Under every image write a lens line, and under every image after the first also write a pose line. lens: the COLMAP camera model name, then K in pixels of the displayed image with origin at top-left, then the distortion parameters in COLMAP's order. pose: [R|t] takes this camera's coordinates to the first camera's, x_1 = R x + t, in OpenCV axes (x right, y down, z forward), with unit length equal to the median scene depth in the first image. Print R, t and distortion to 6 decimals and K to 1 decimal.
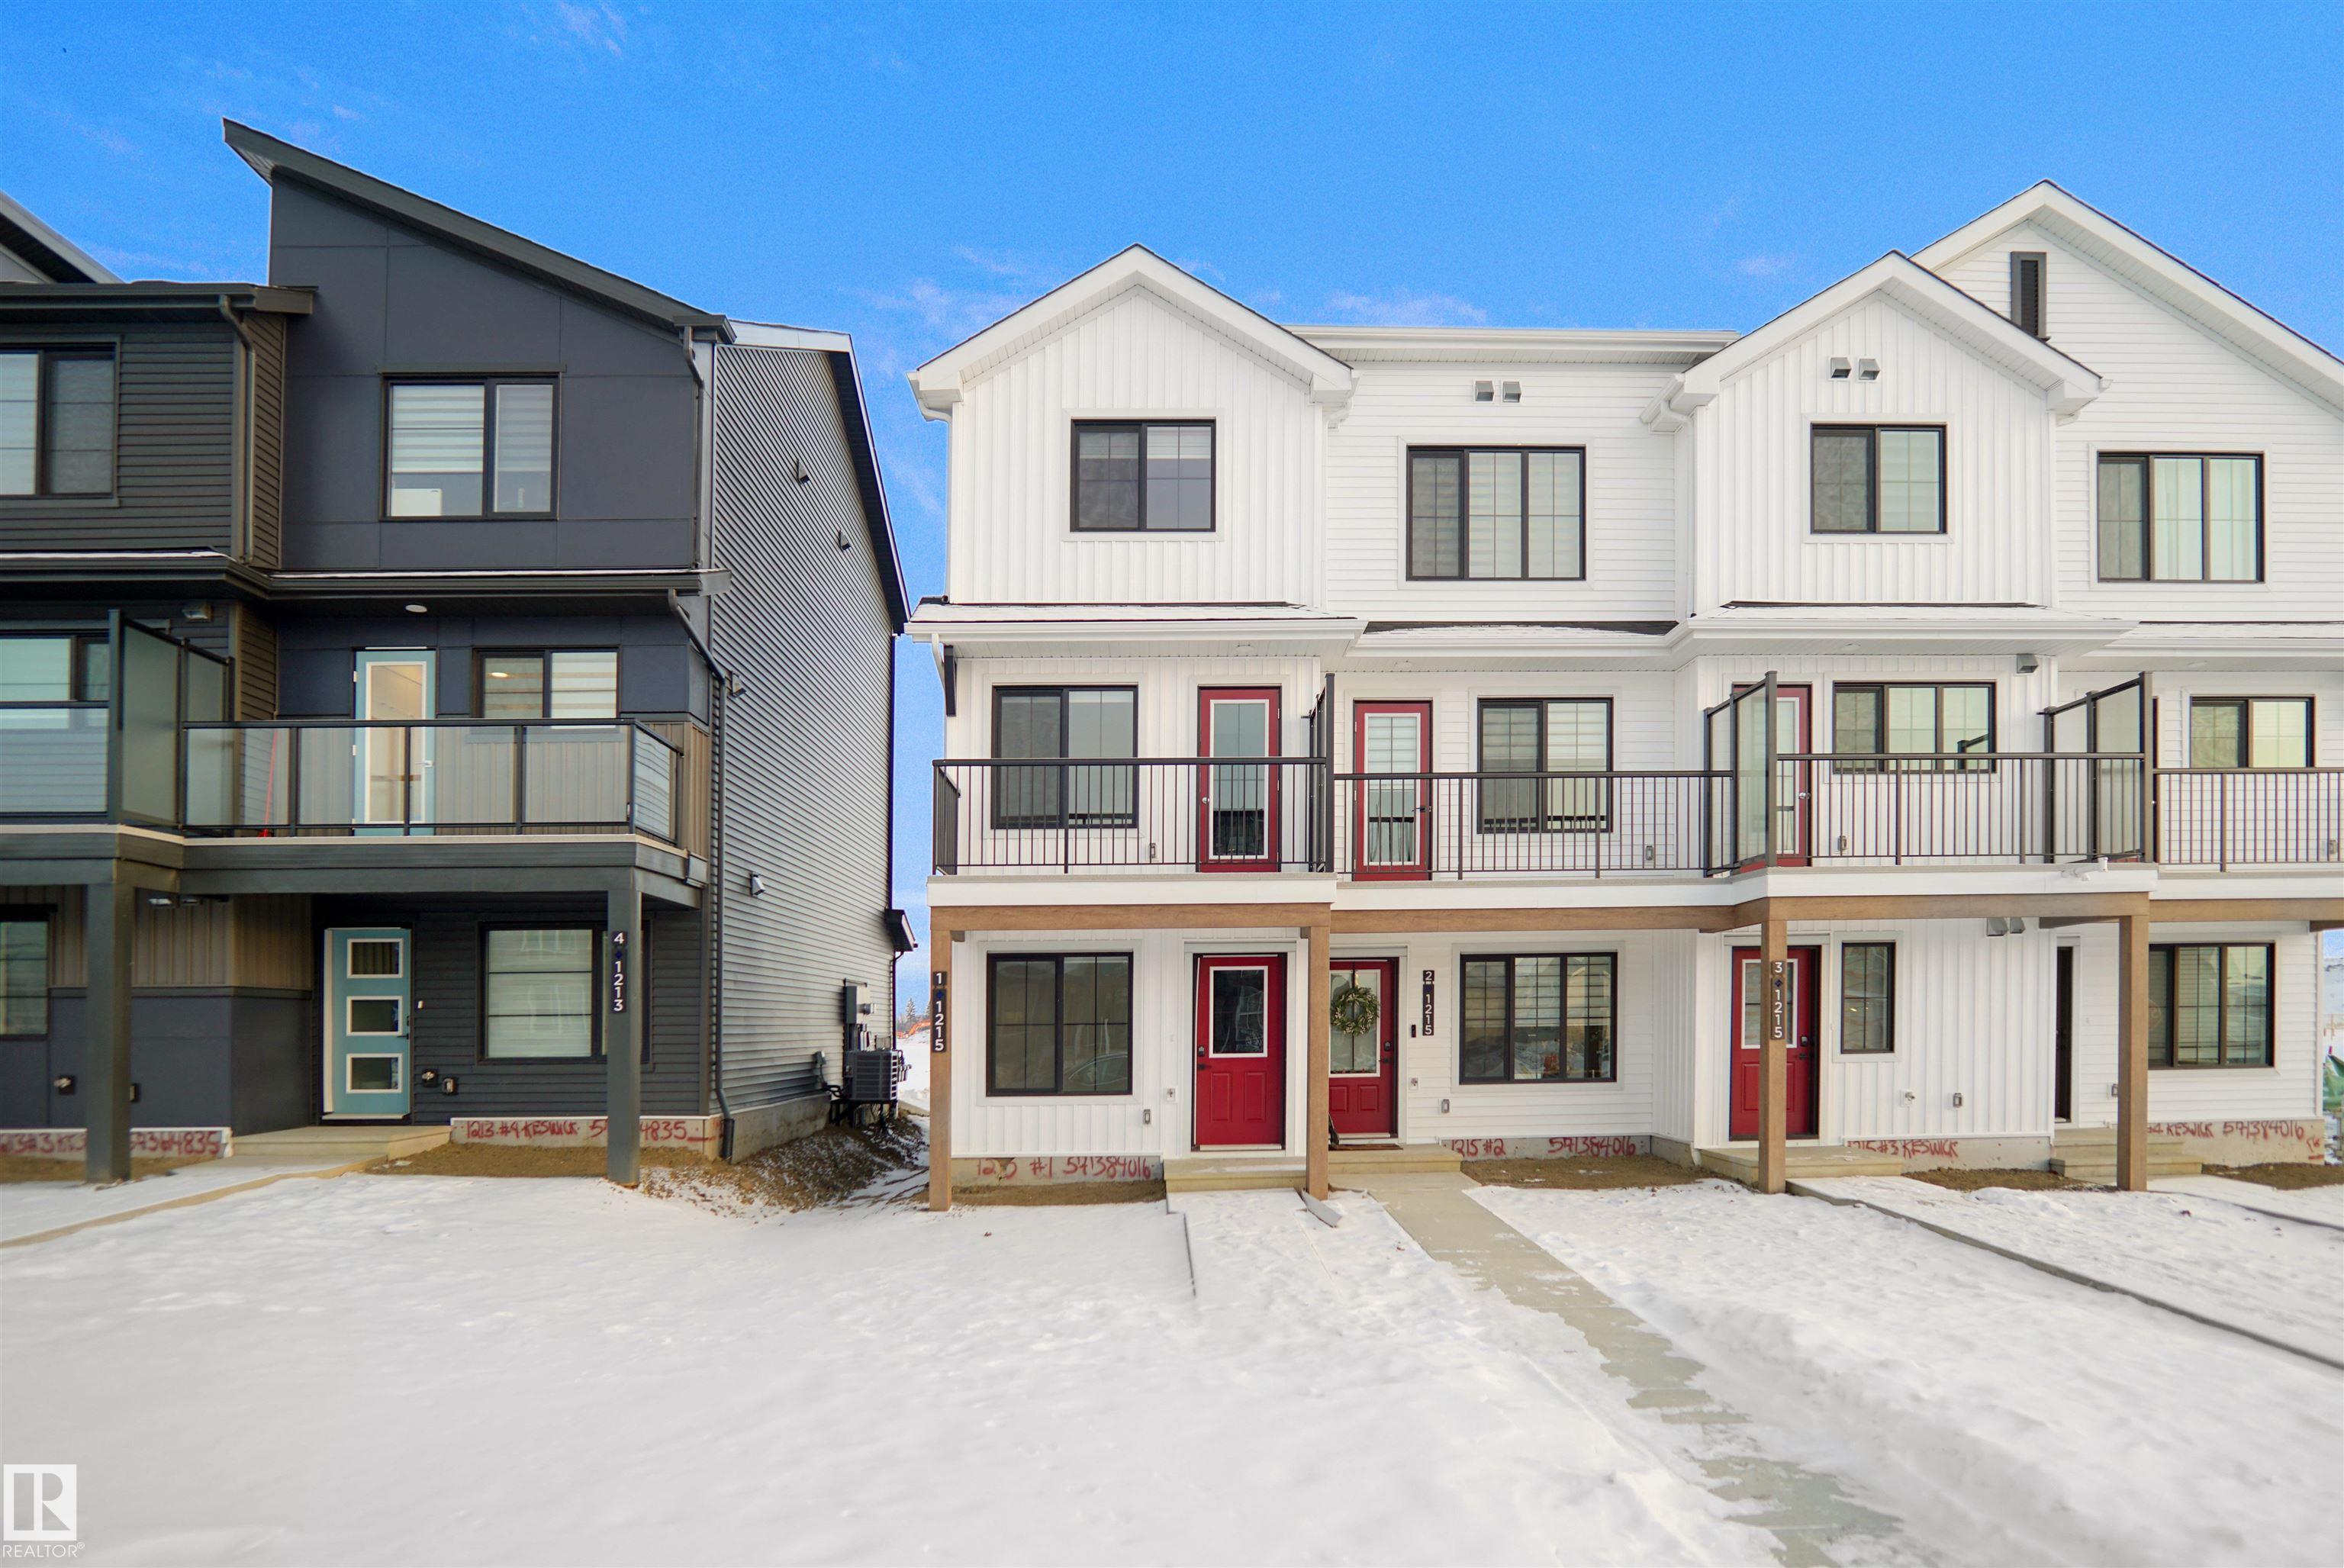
lens RADIAL K [[1213.8, 0, 1172.1], [0, 1213.8, 820.8], [0, 0, 1]] dist [-0.015708, 0.000182]
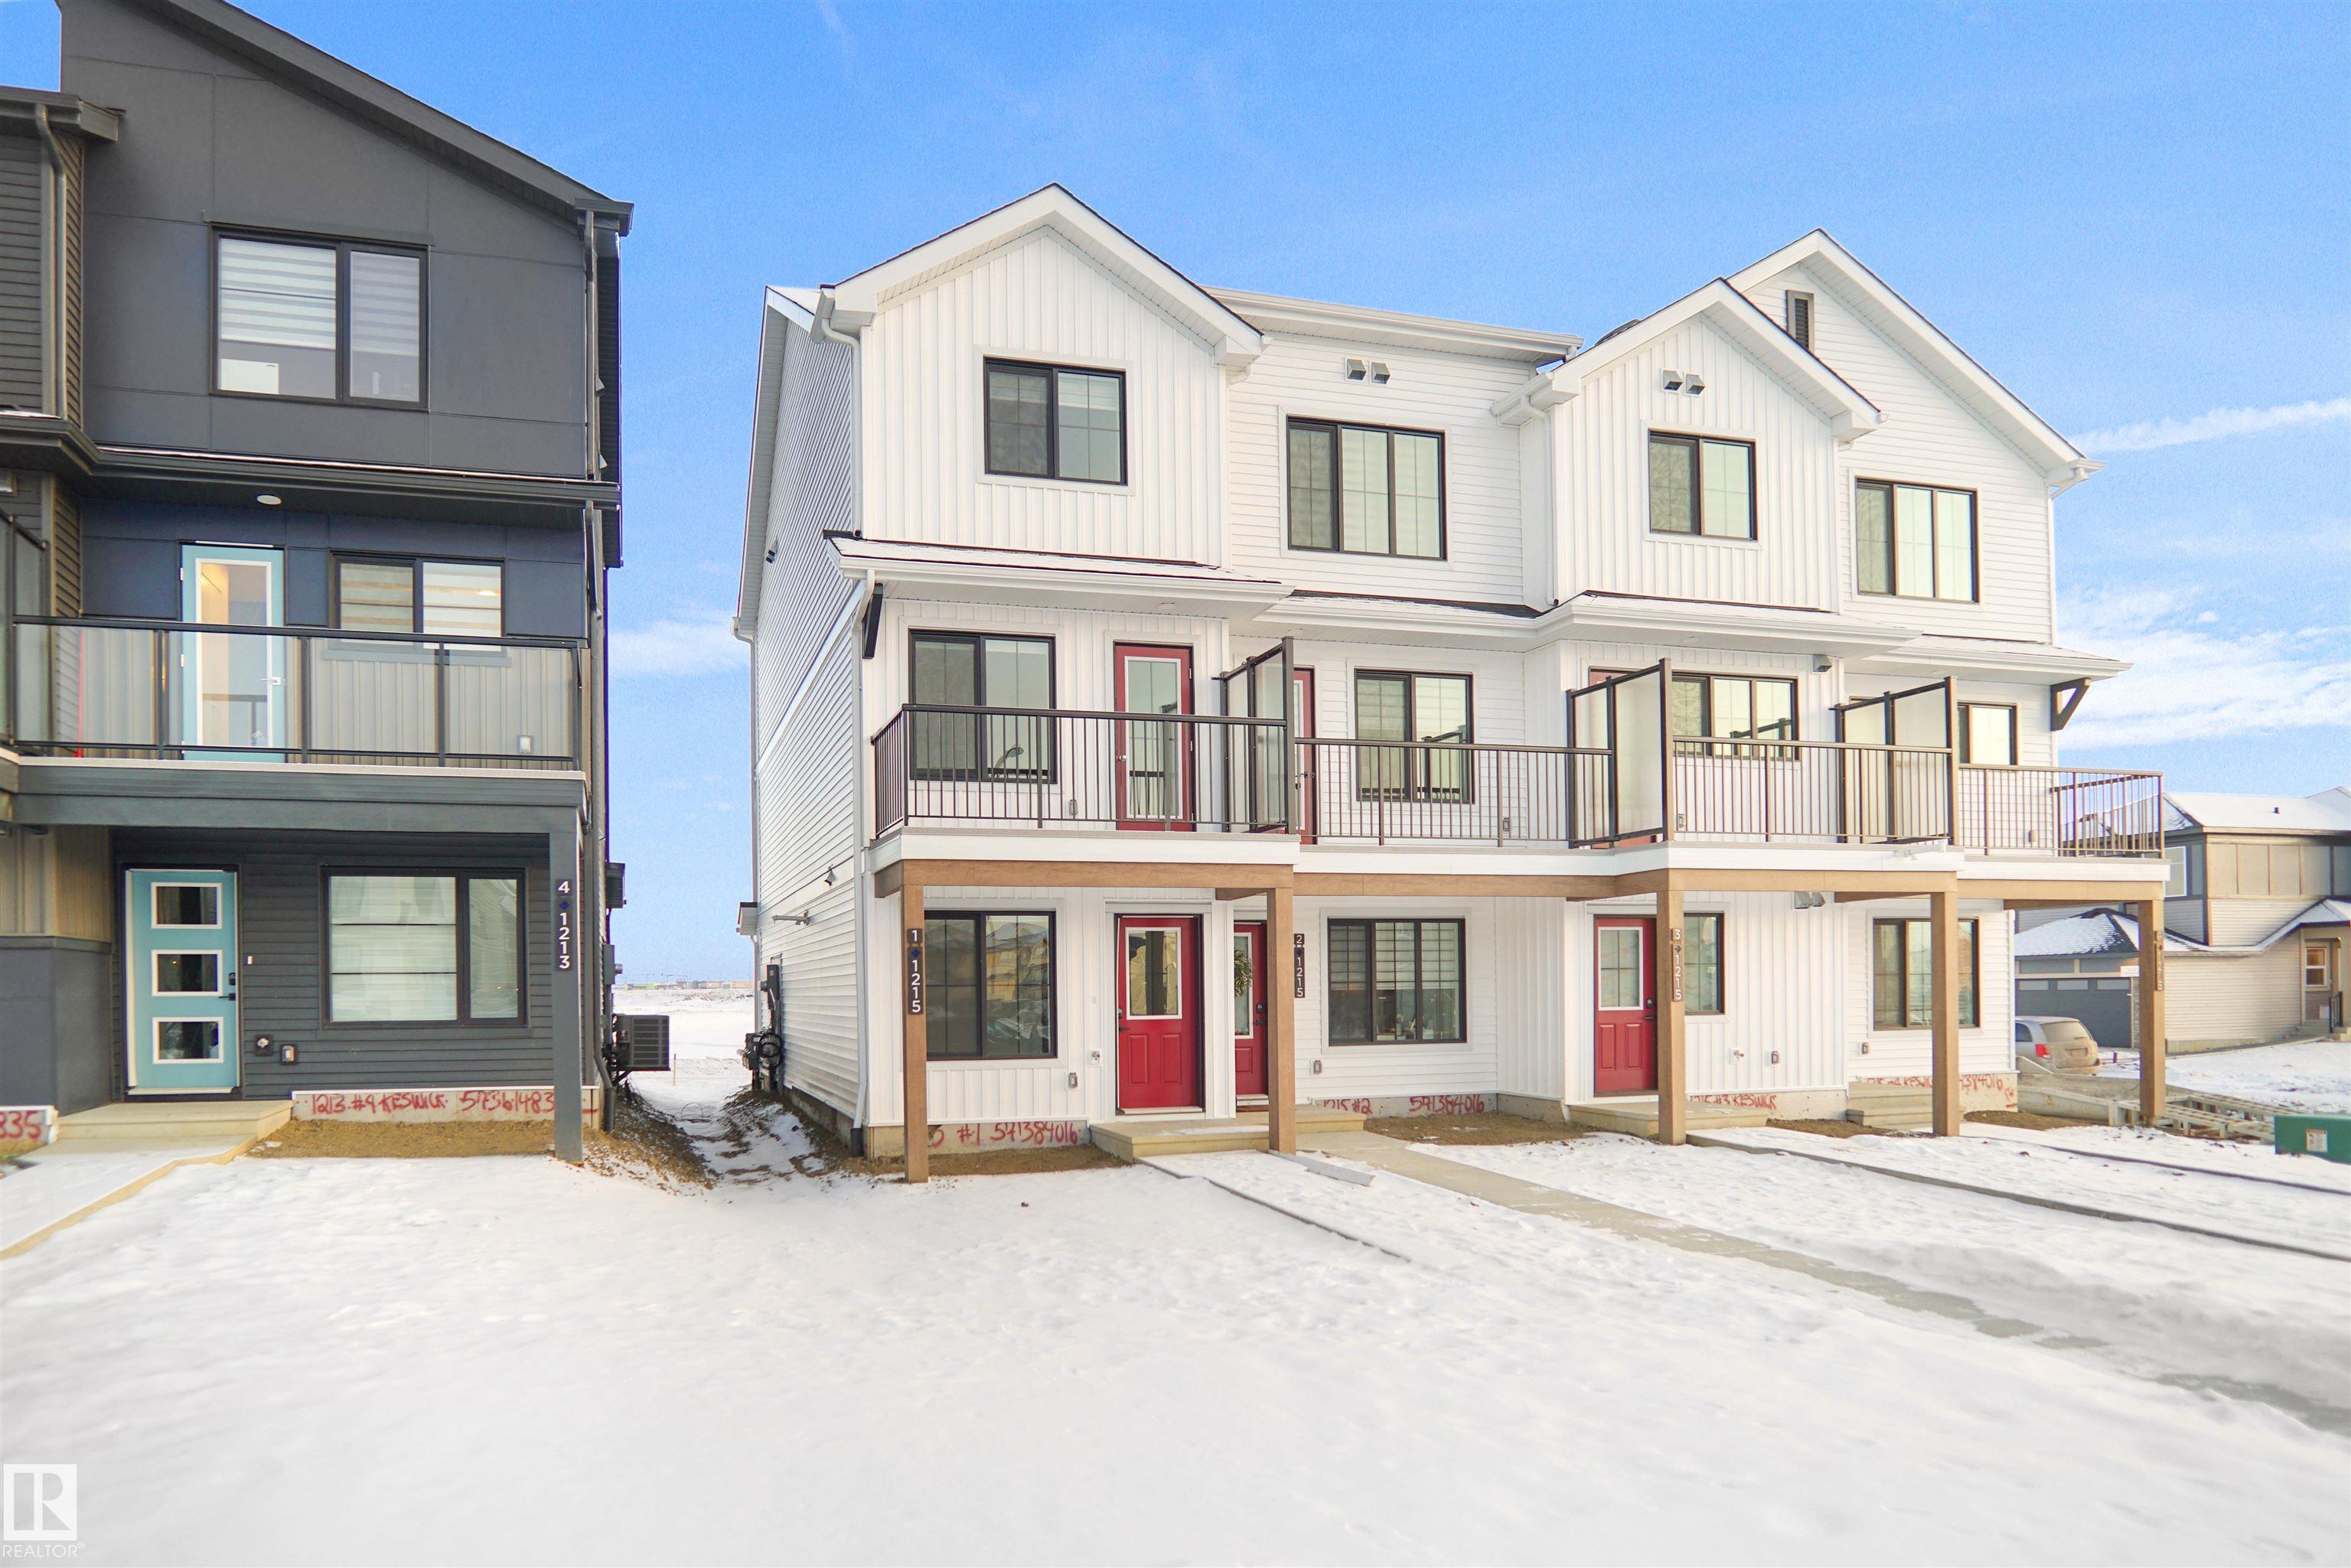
lens RADIAL K [[1224.8, 0, 1175.5], [0, 1224.8, 784.0], [0, 0, 1]] dist [-0.014328, 0.000653]
pose [[0.980382, 0.034534, 0.194058, -0.125405], [-0.034818, 0.999392, -0.001951, 0.004701], [-0.194007, -0.004844, 0.980988, 0.019223]]
